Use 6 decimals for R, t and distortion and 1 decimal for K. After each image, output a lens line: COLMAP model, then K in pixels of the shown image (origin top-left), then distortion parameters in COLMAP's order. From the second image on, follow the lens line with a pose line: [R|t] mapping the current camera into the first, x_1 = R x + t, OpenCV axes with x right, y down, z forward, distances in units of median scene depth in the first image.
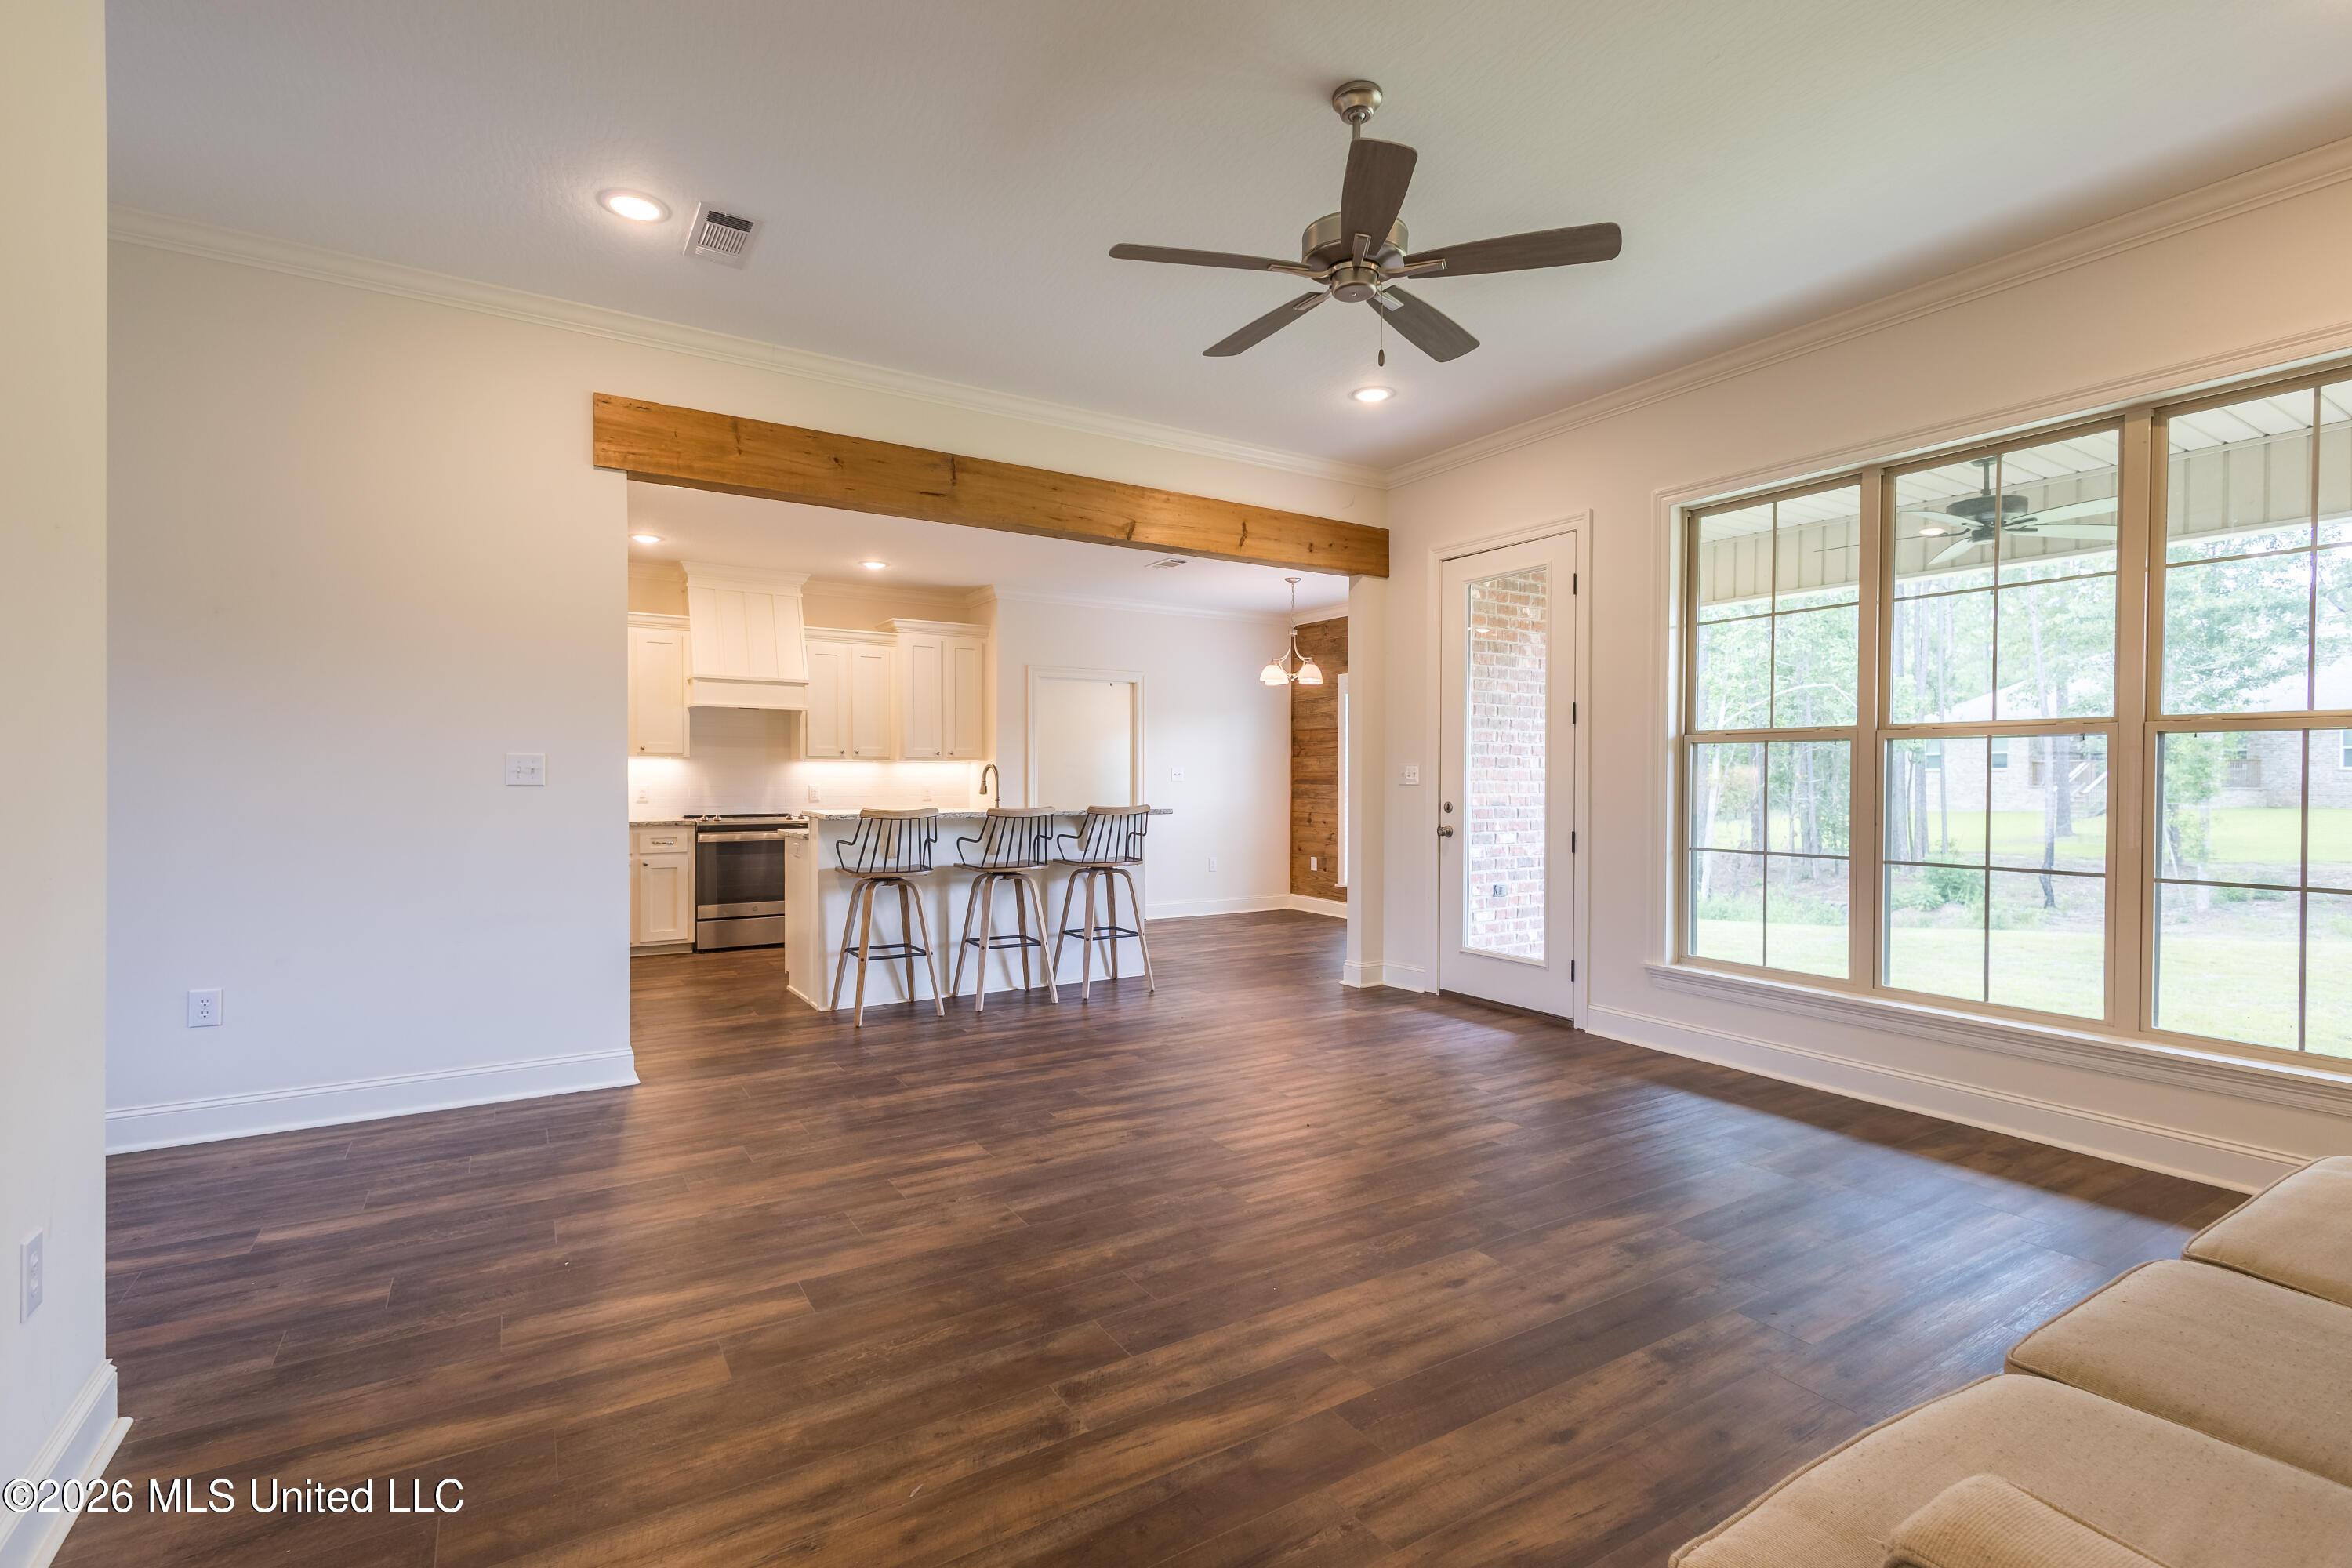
lens RADIAL K [[1077.5, 0, 1177.5], [0, 1077.5, 784.1], [0, 0, 1]] dist [0.011719, -0.003582]
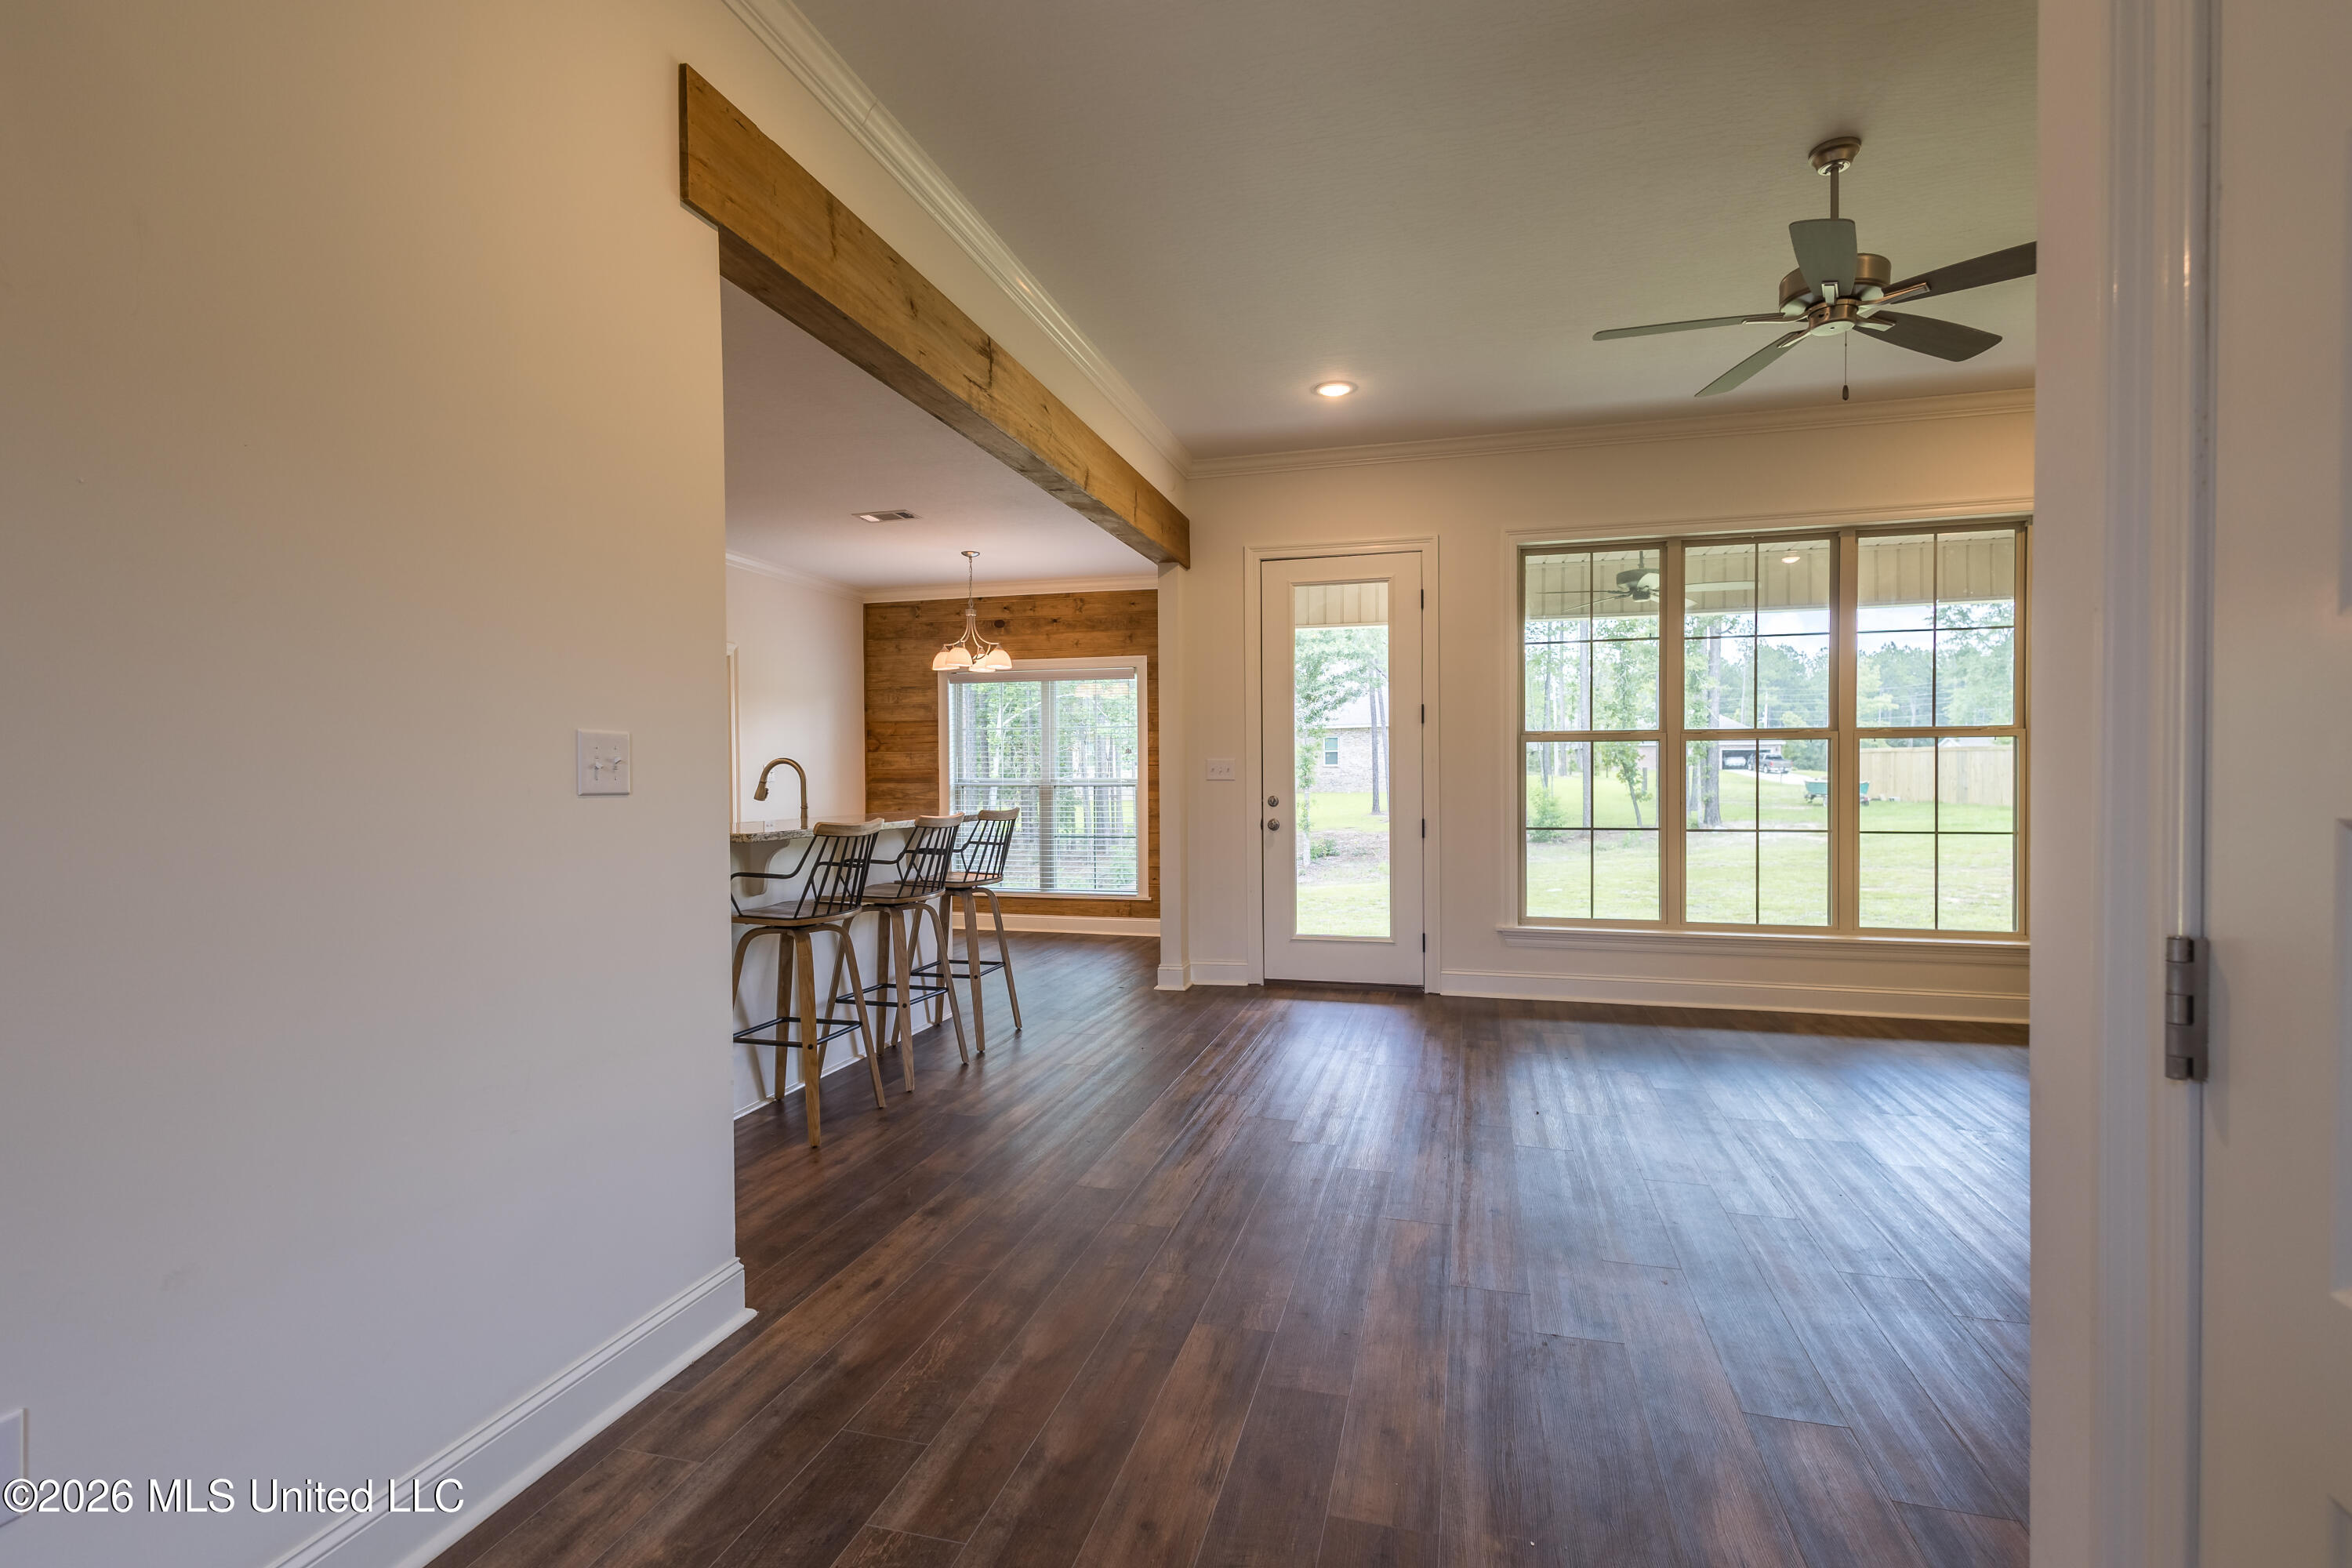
lens RADIAL K [[1077.5, 0, 1181.1], [0, 1077.5, 787.5], [0, 0, 1]] dist [0.011719, -0.003582]
pose [[0.729981, -0.015736, 0.683286, -0.715065], [0.013473, 0.999872, 0.008632, -0.002224], [-0.683335, 0.002905, 0.730099, 0.429190]]
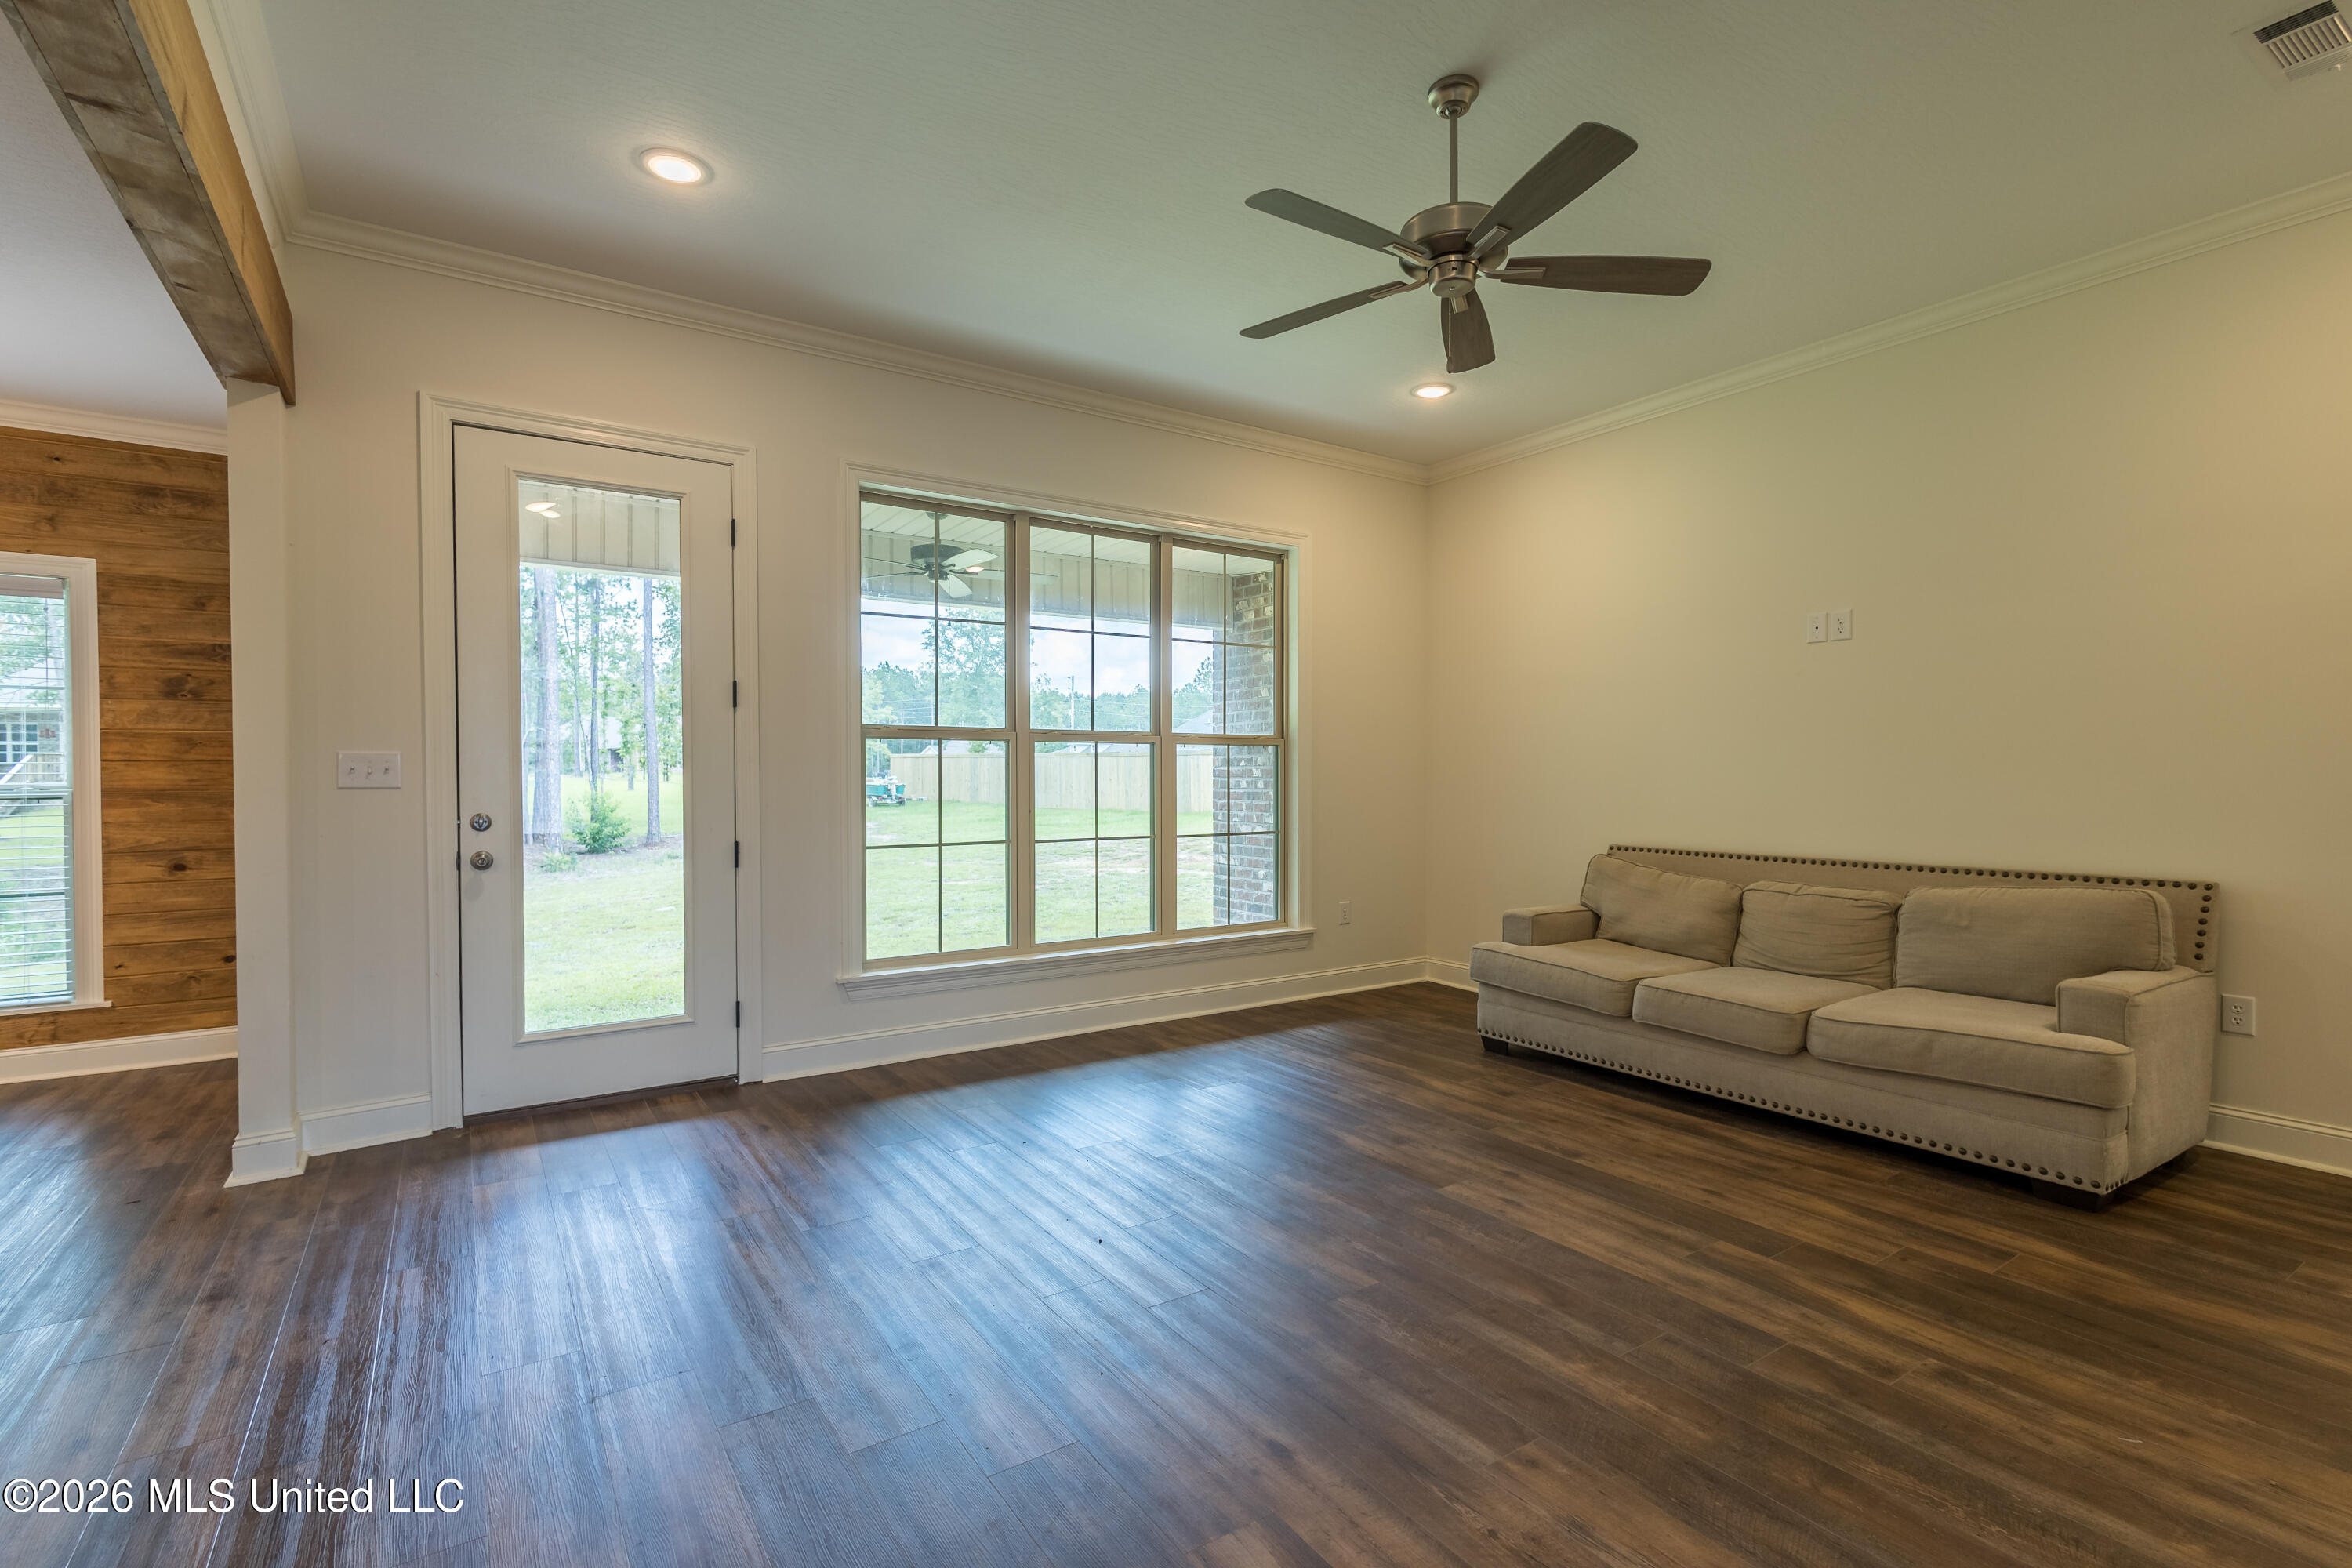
lens RADIAL K [[1077.5, 0, 1185.2], [0, 1077.5, 789.8], [0, 0, 1]] dist [0.011719, -0.003582]
pose [[-0.040526, -0.019316, 0.998992, -0.547674], [0.008725, 0.999768, 0.019685, -0.008858], [-0.999140, 0.009514, -0.040348, 0.853789]]
